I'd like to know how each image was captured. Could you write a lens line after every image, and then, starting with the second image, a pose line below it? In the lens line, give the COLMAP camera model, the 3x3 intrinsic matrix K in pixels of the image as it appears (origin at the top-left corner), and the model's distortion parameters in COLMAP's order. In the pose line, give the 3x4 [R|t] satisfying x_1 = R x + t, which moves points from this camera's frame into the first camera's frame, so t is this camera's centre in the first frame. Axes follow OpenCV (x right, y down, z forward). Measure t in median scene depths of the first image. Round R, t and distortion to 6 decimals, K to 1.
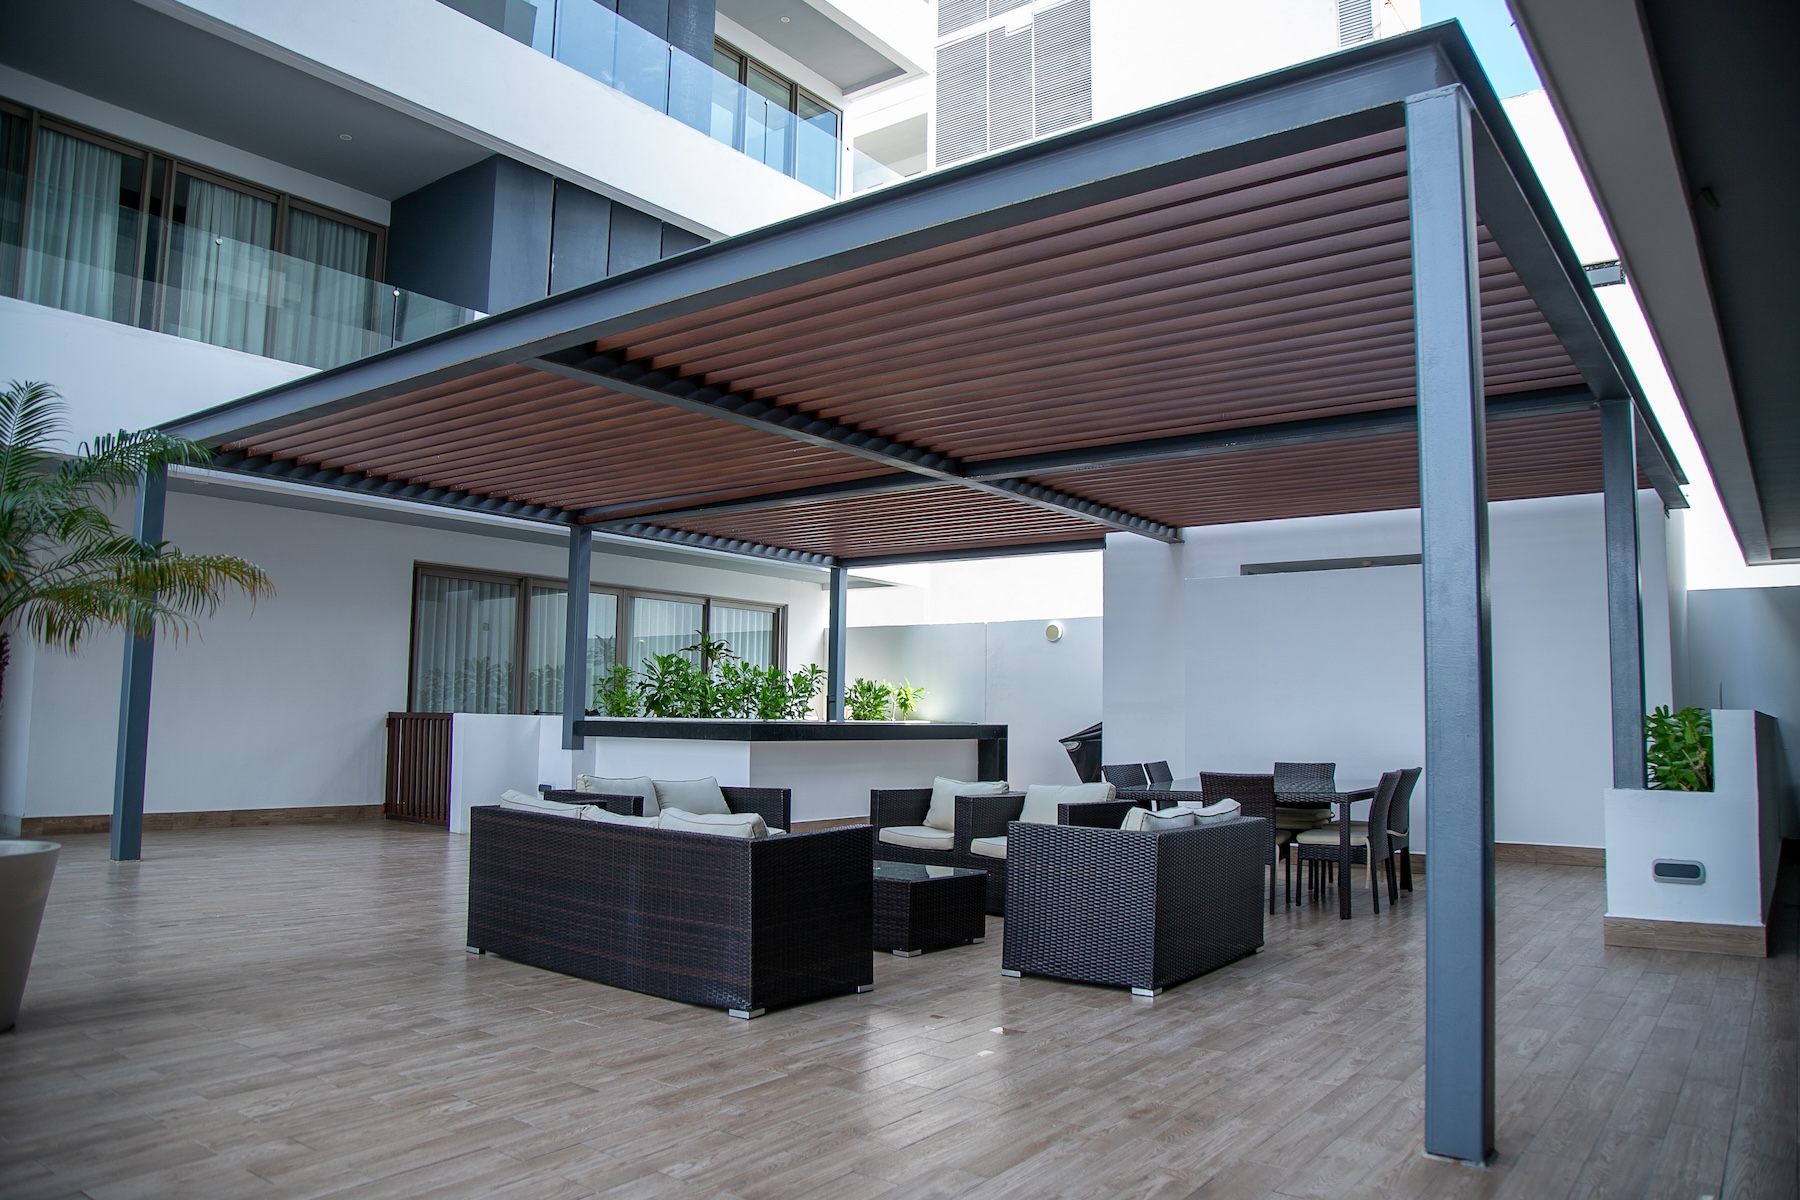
lens RADIAL K [[1243.4, 0, 897.2], [0, 1243.4, 605.1], [0, 0, 1]] dist [-0.115931, 0.071624]
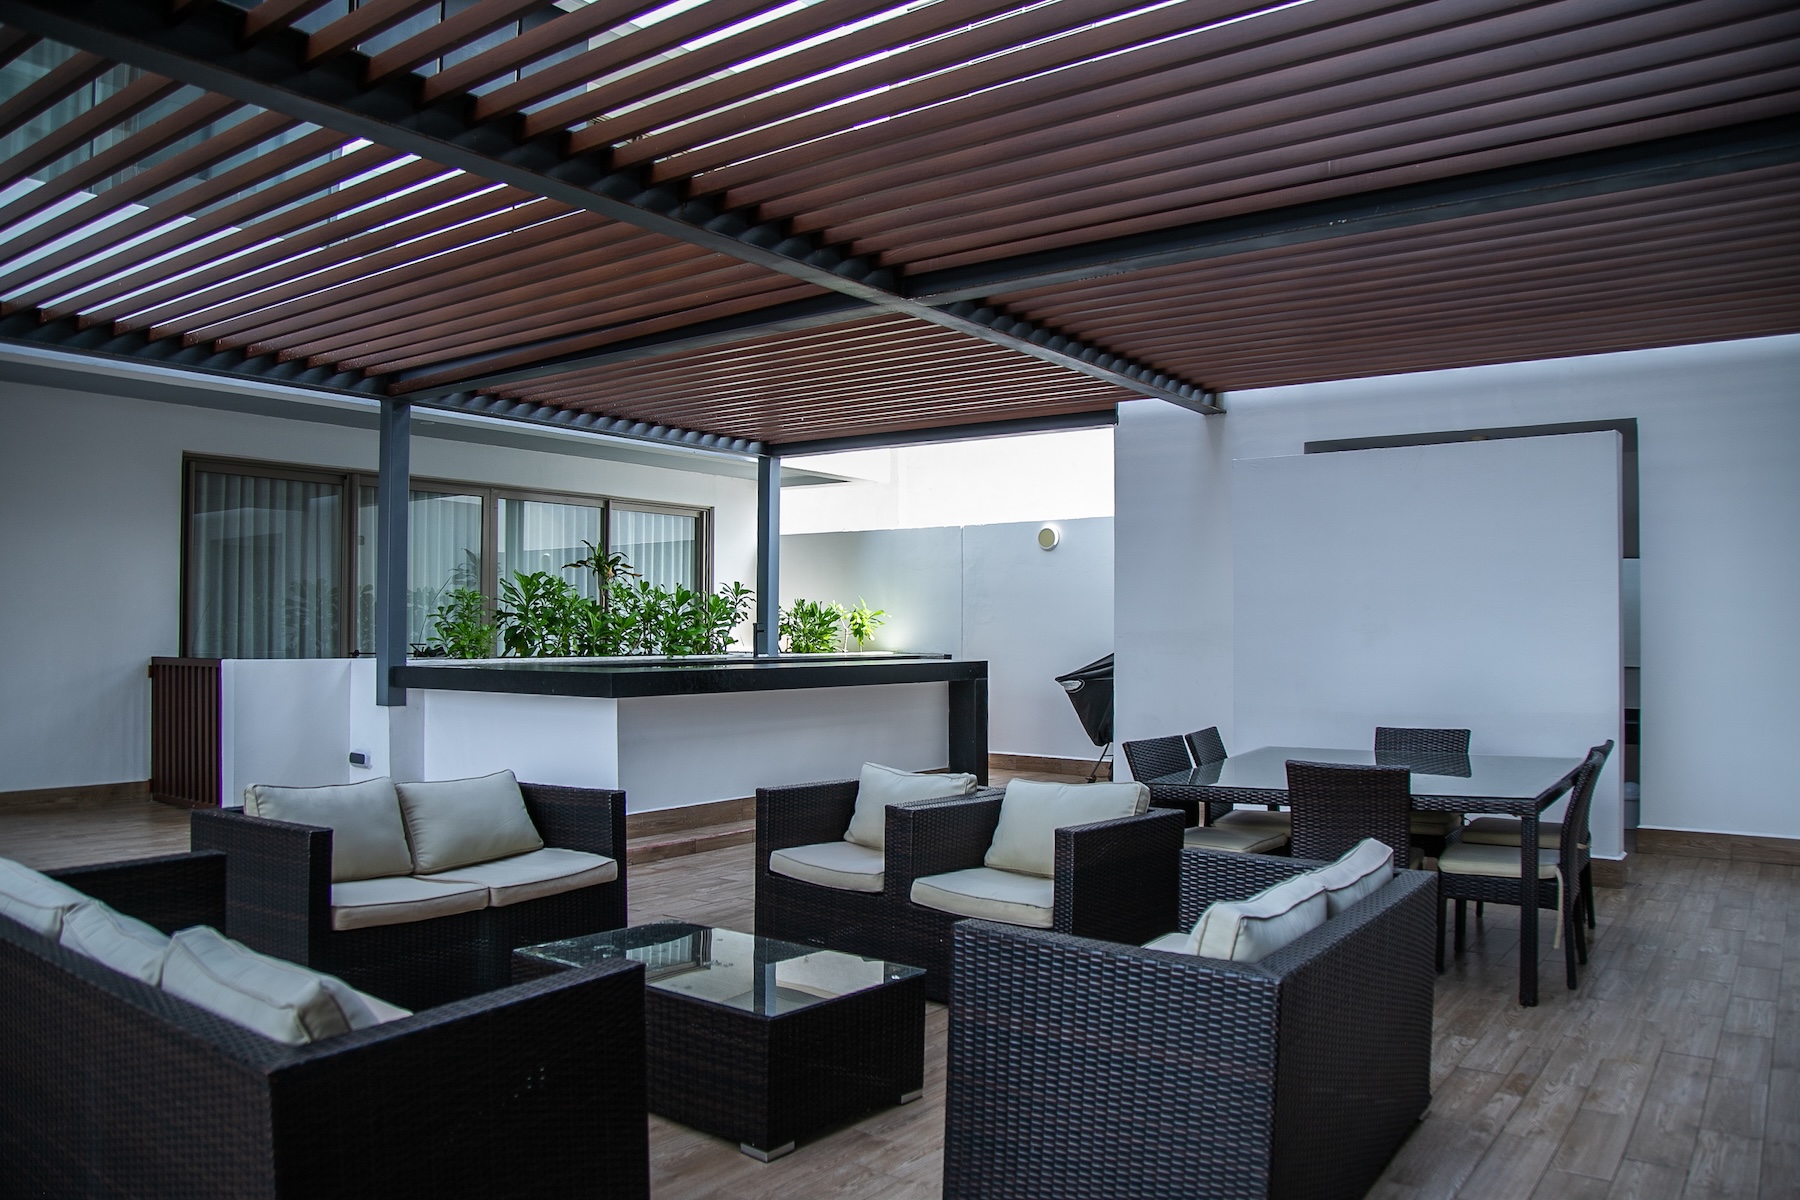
lens RADIAL K [[1248.8, 0, 900.0], [0, 1248.8, 604.4], [0, 0, 1]] dist [-0.117560, 0.073167]
pose [[0.999921, -0.011077, 0.005928, 0.031056], [0.010623, 0.997370, 0.071693, 0.007251], [-0.006707, -0.071624, 0.997409, 0.242058]]
